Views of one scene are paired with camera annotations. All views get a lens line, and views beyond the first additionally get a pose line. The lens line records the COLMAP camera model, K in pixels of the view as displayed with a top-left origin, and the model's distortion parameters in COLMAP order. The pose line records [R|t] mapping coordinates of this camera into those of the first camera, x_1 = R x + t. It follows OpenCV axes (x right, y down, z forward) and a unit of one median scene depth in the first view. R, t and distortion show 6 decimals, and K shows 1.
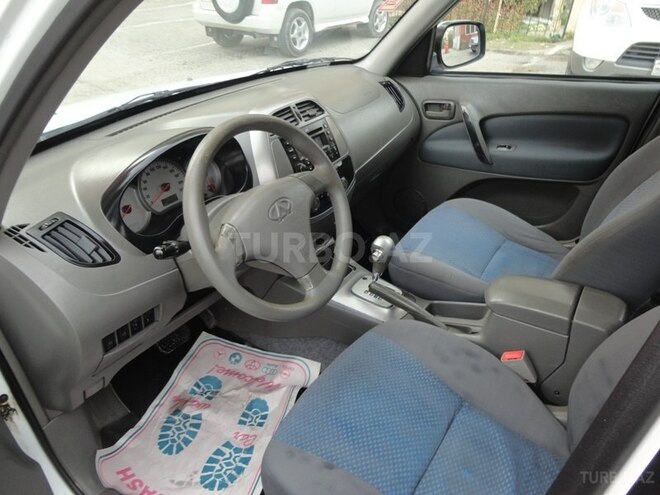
lens RADIAL K [[513.9, 0, 329.8], [0, 513.9, 246.9], [0, 0, 1]] dist [0.001156, 0.000558]
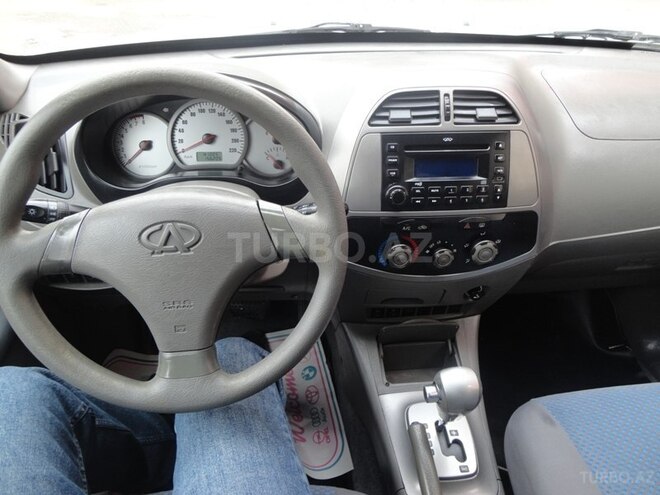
lens RADIAL K [[513.9, 0, 330.0], [0, 513.9, 248.5], [0, 0, 1]] dist [0.001156, 0.000558]
pose [[0.622685, 0.487409, -0.612124, 0.291026], [-0.424135, 0.867647, 0.259419, -0.217206], [0.657551, 0.098087, 0.746998, 0.498925]]
